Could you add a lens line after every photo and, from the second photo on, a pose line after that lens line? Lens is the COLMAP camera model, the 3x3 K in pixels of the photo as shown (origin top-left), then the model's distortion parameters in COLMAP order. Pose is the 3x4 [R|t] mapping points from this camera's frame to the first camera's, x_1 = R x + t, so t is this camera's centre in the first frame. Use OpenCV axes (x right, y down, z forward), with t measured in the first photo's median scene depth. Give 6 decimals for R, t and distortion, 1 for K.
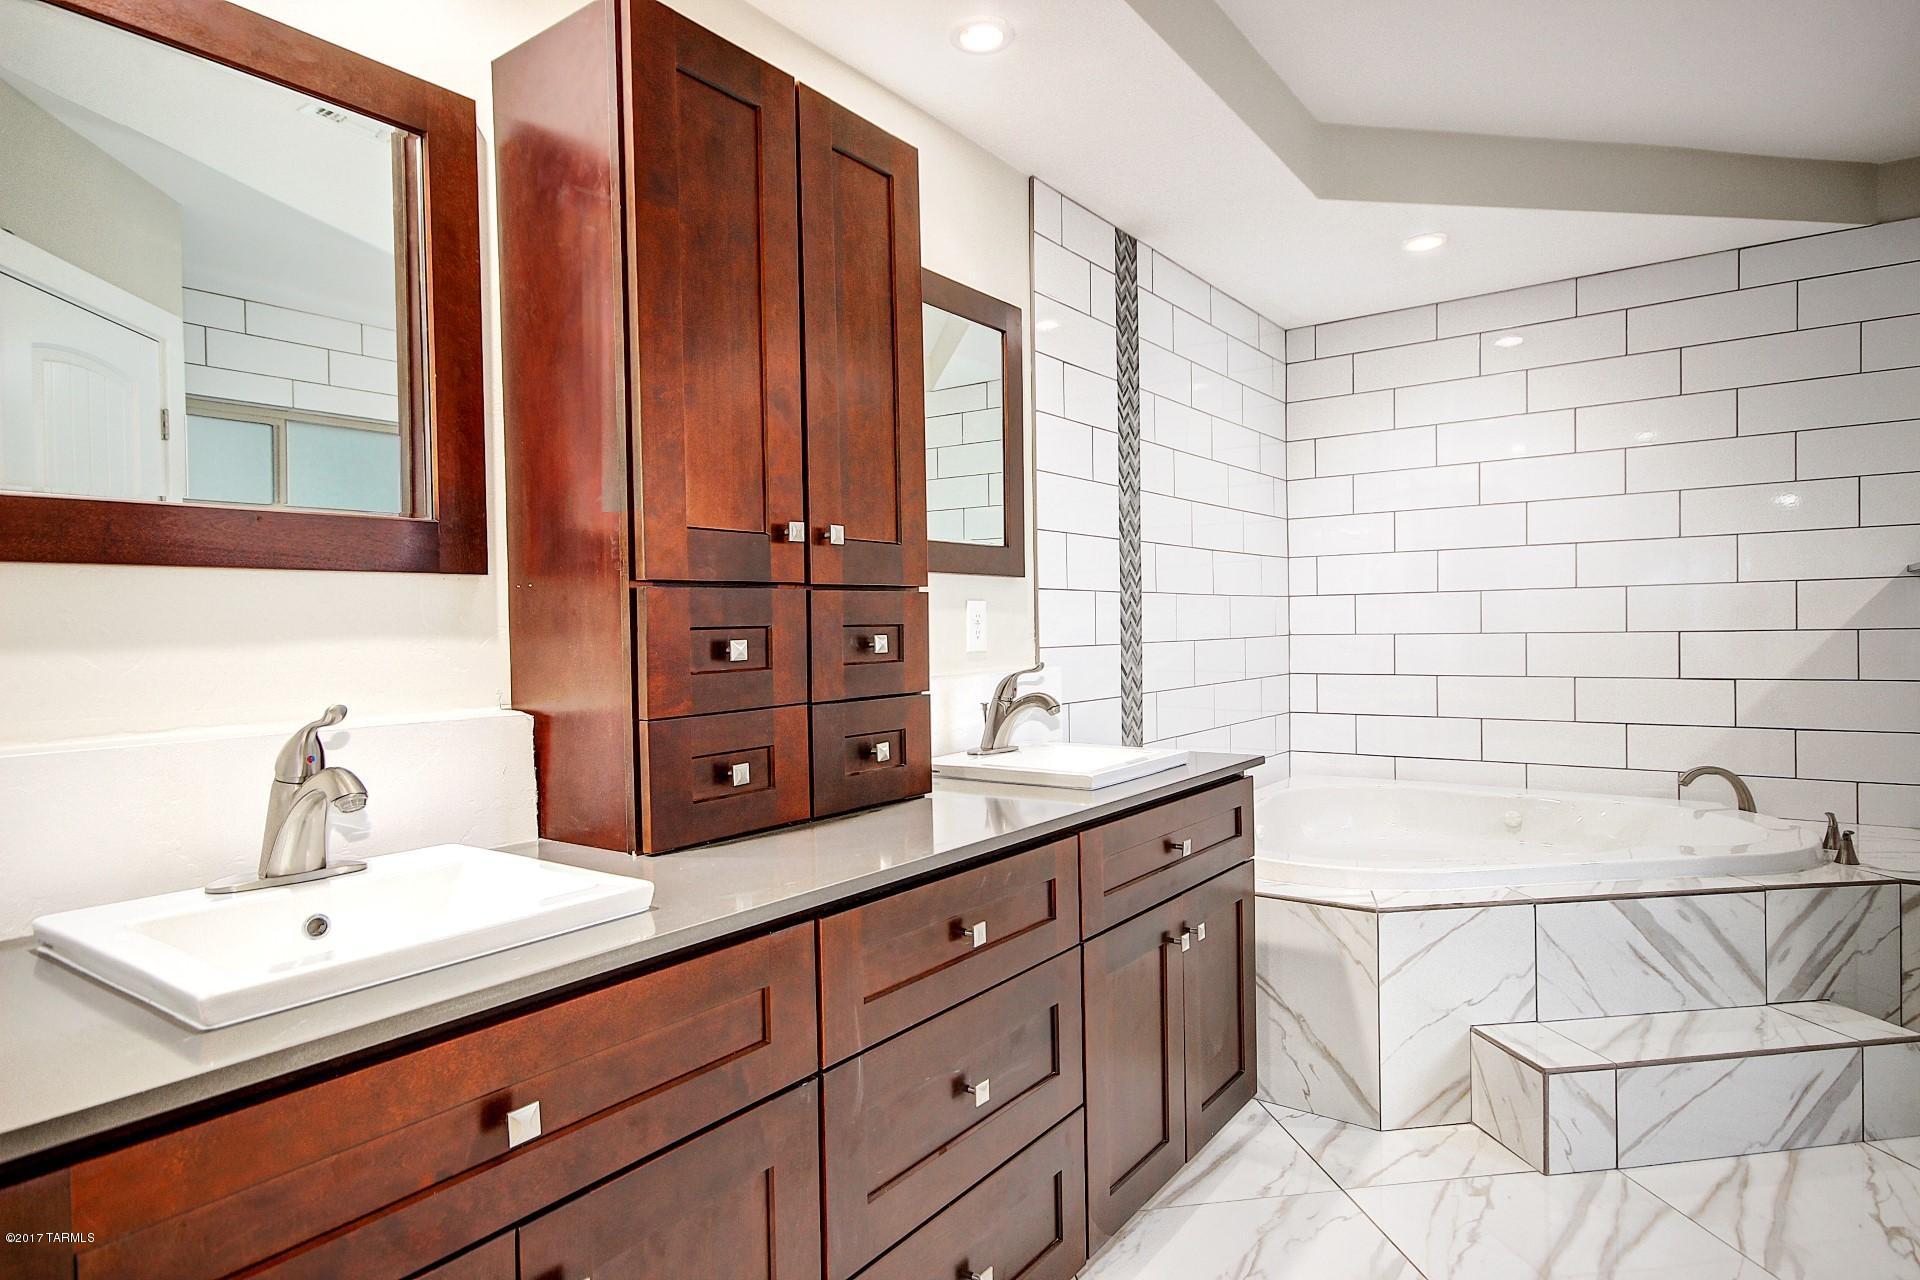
lens RADIAL K [[1069.1, 0, 970.0], [0, 1069.1, 641.6], [0, 0, 1]] dist [0.062210, -0.000603]
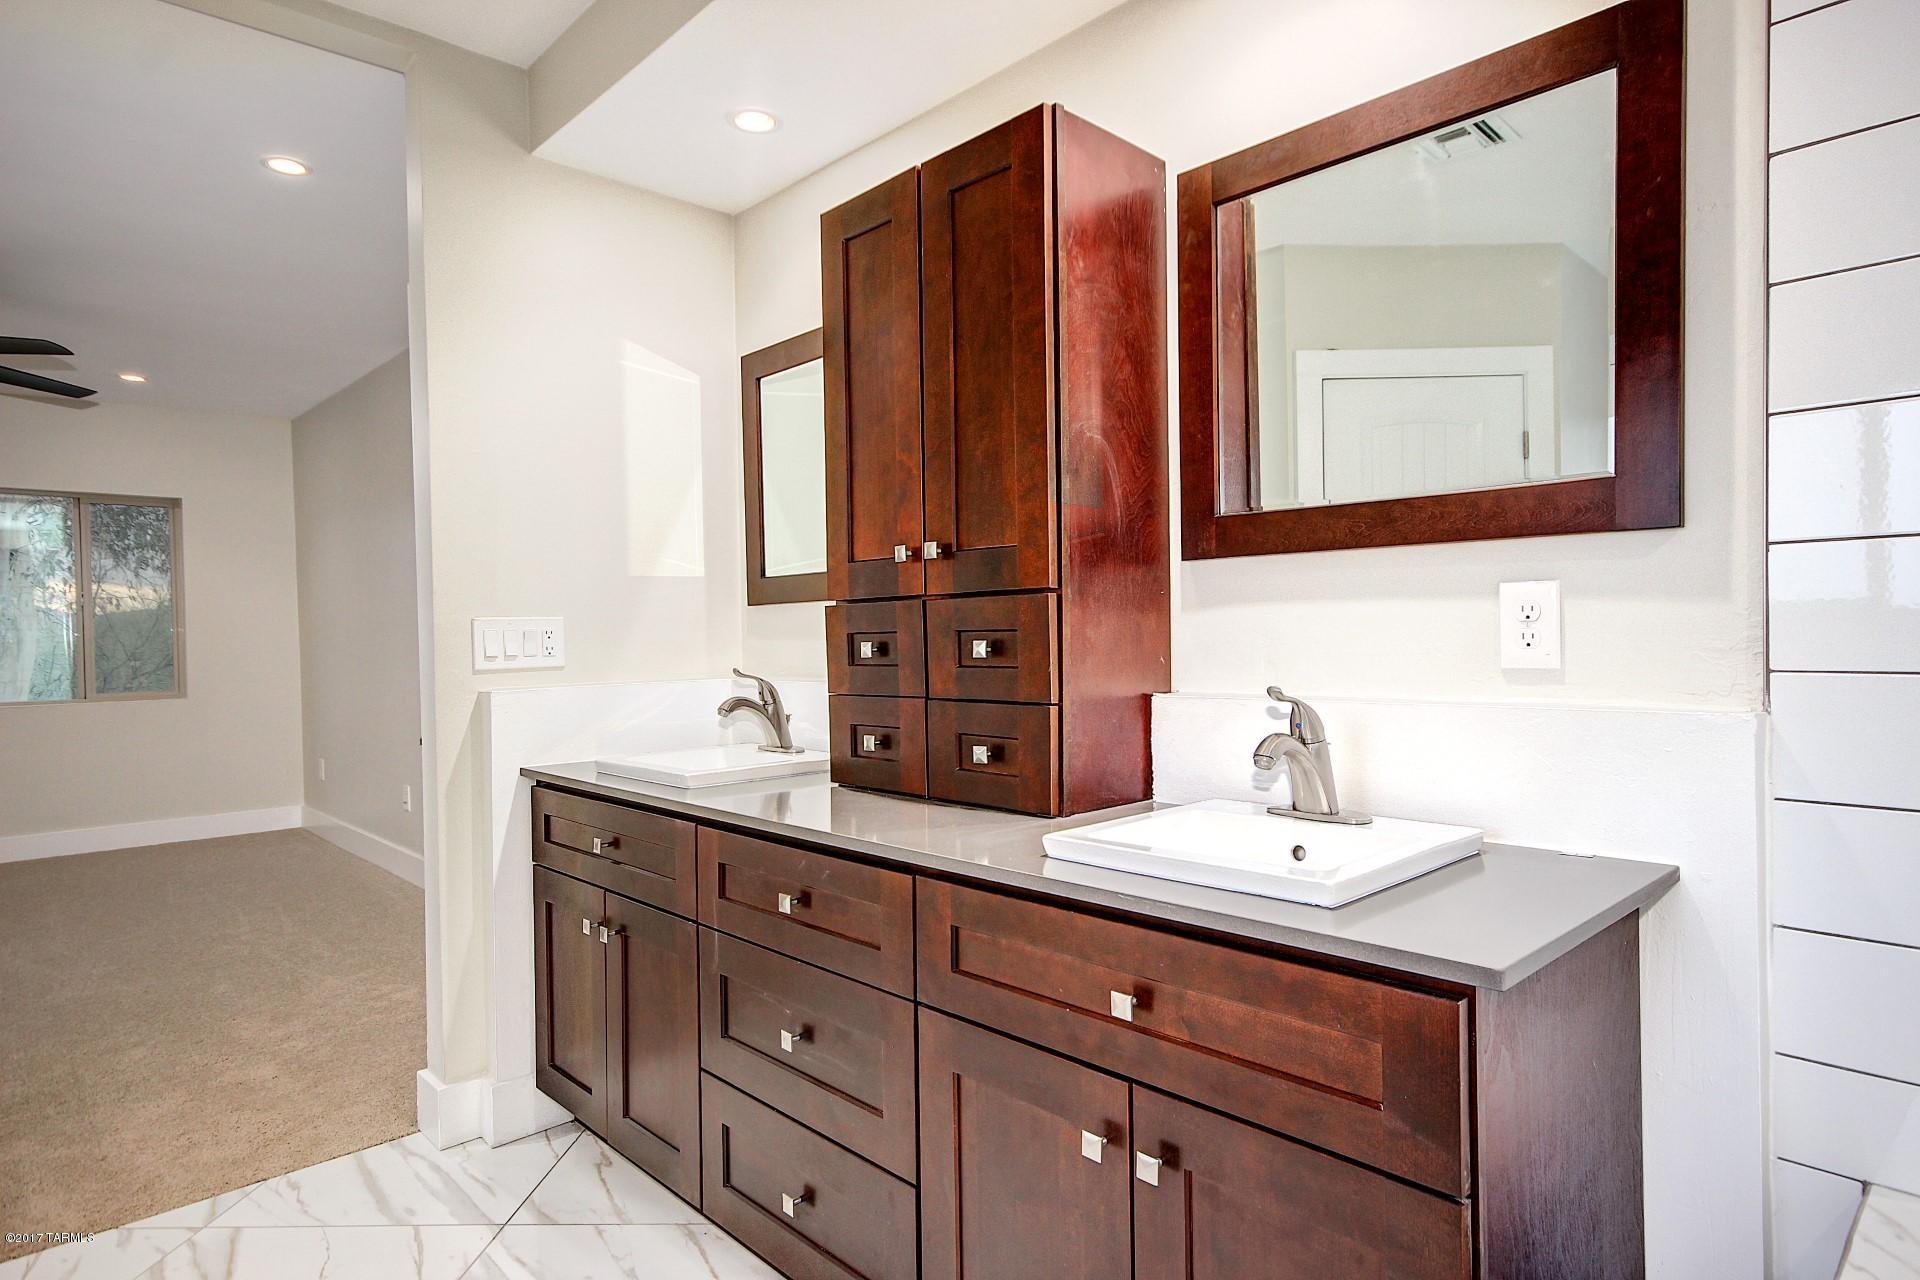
lens RADIAL K [[1069.1, 0, 970.0], [0, 1069.1, 641.6], [0, 0, 1]] dist [0.062210, -0.000603]
pose [[-0.175629, 0.031027, -0.983967, 0.970876], [0.003895, 0.999517, 0.030822, -0.038236], [0.984449, 0.001581, -0.175665, 1.232141]]
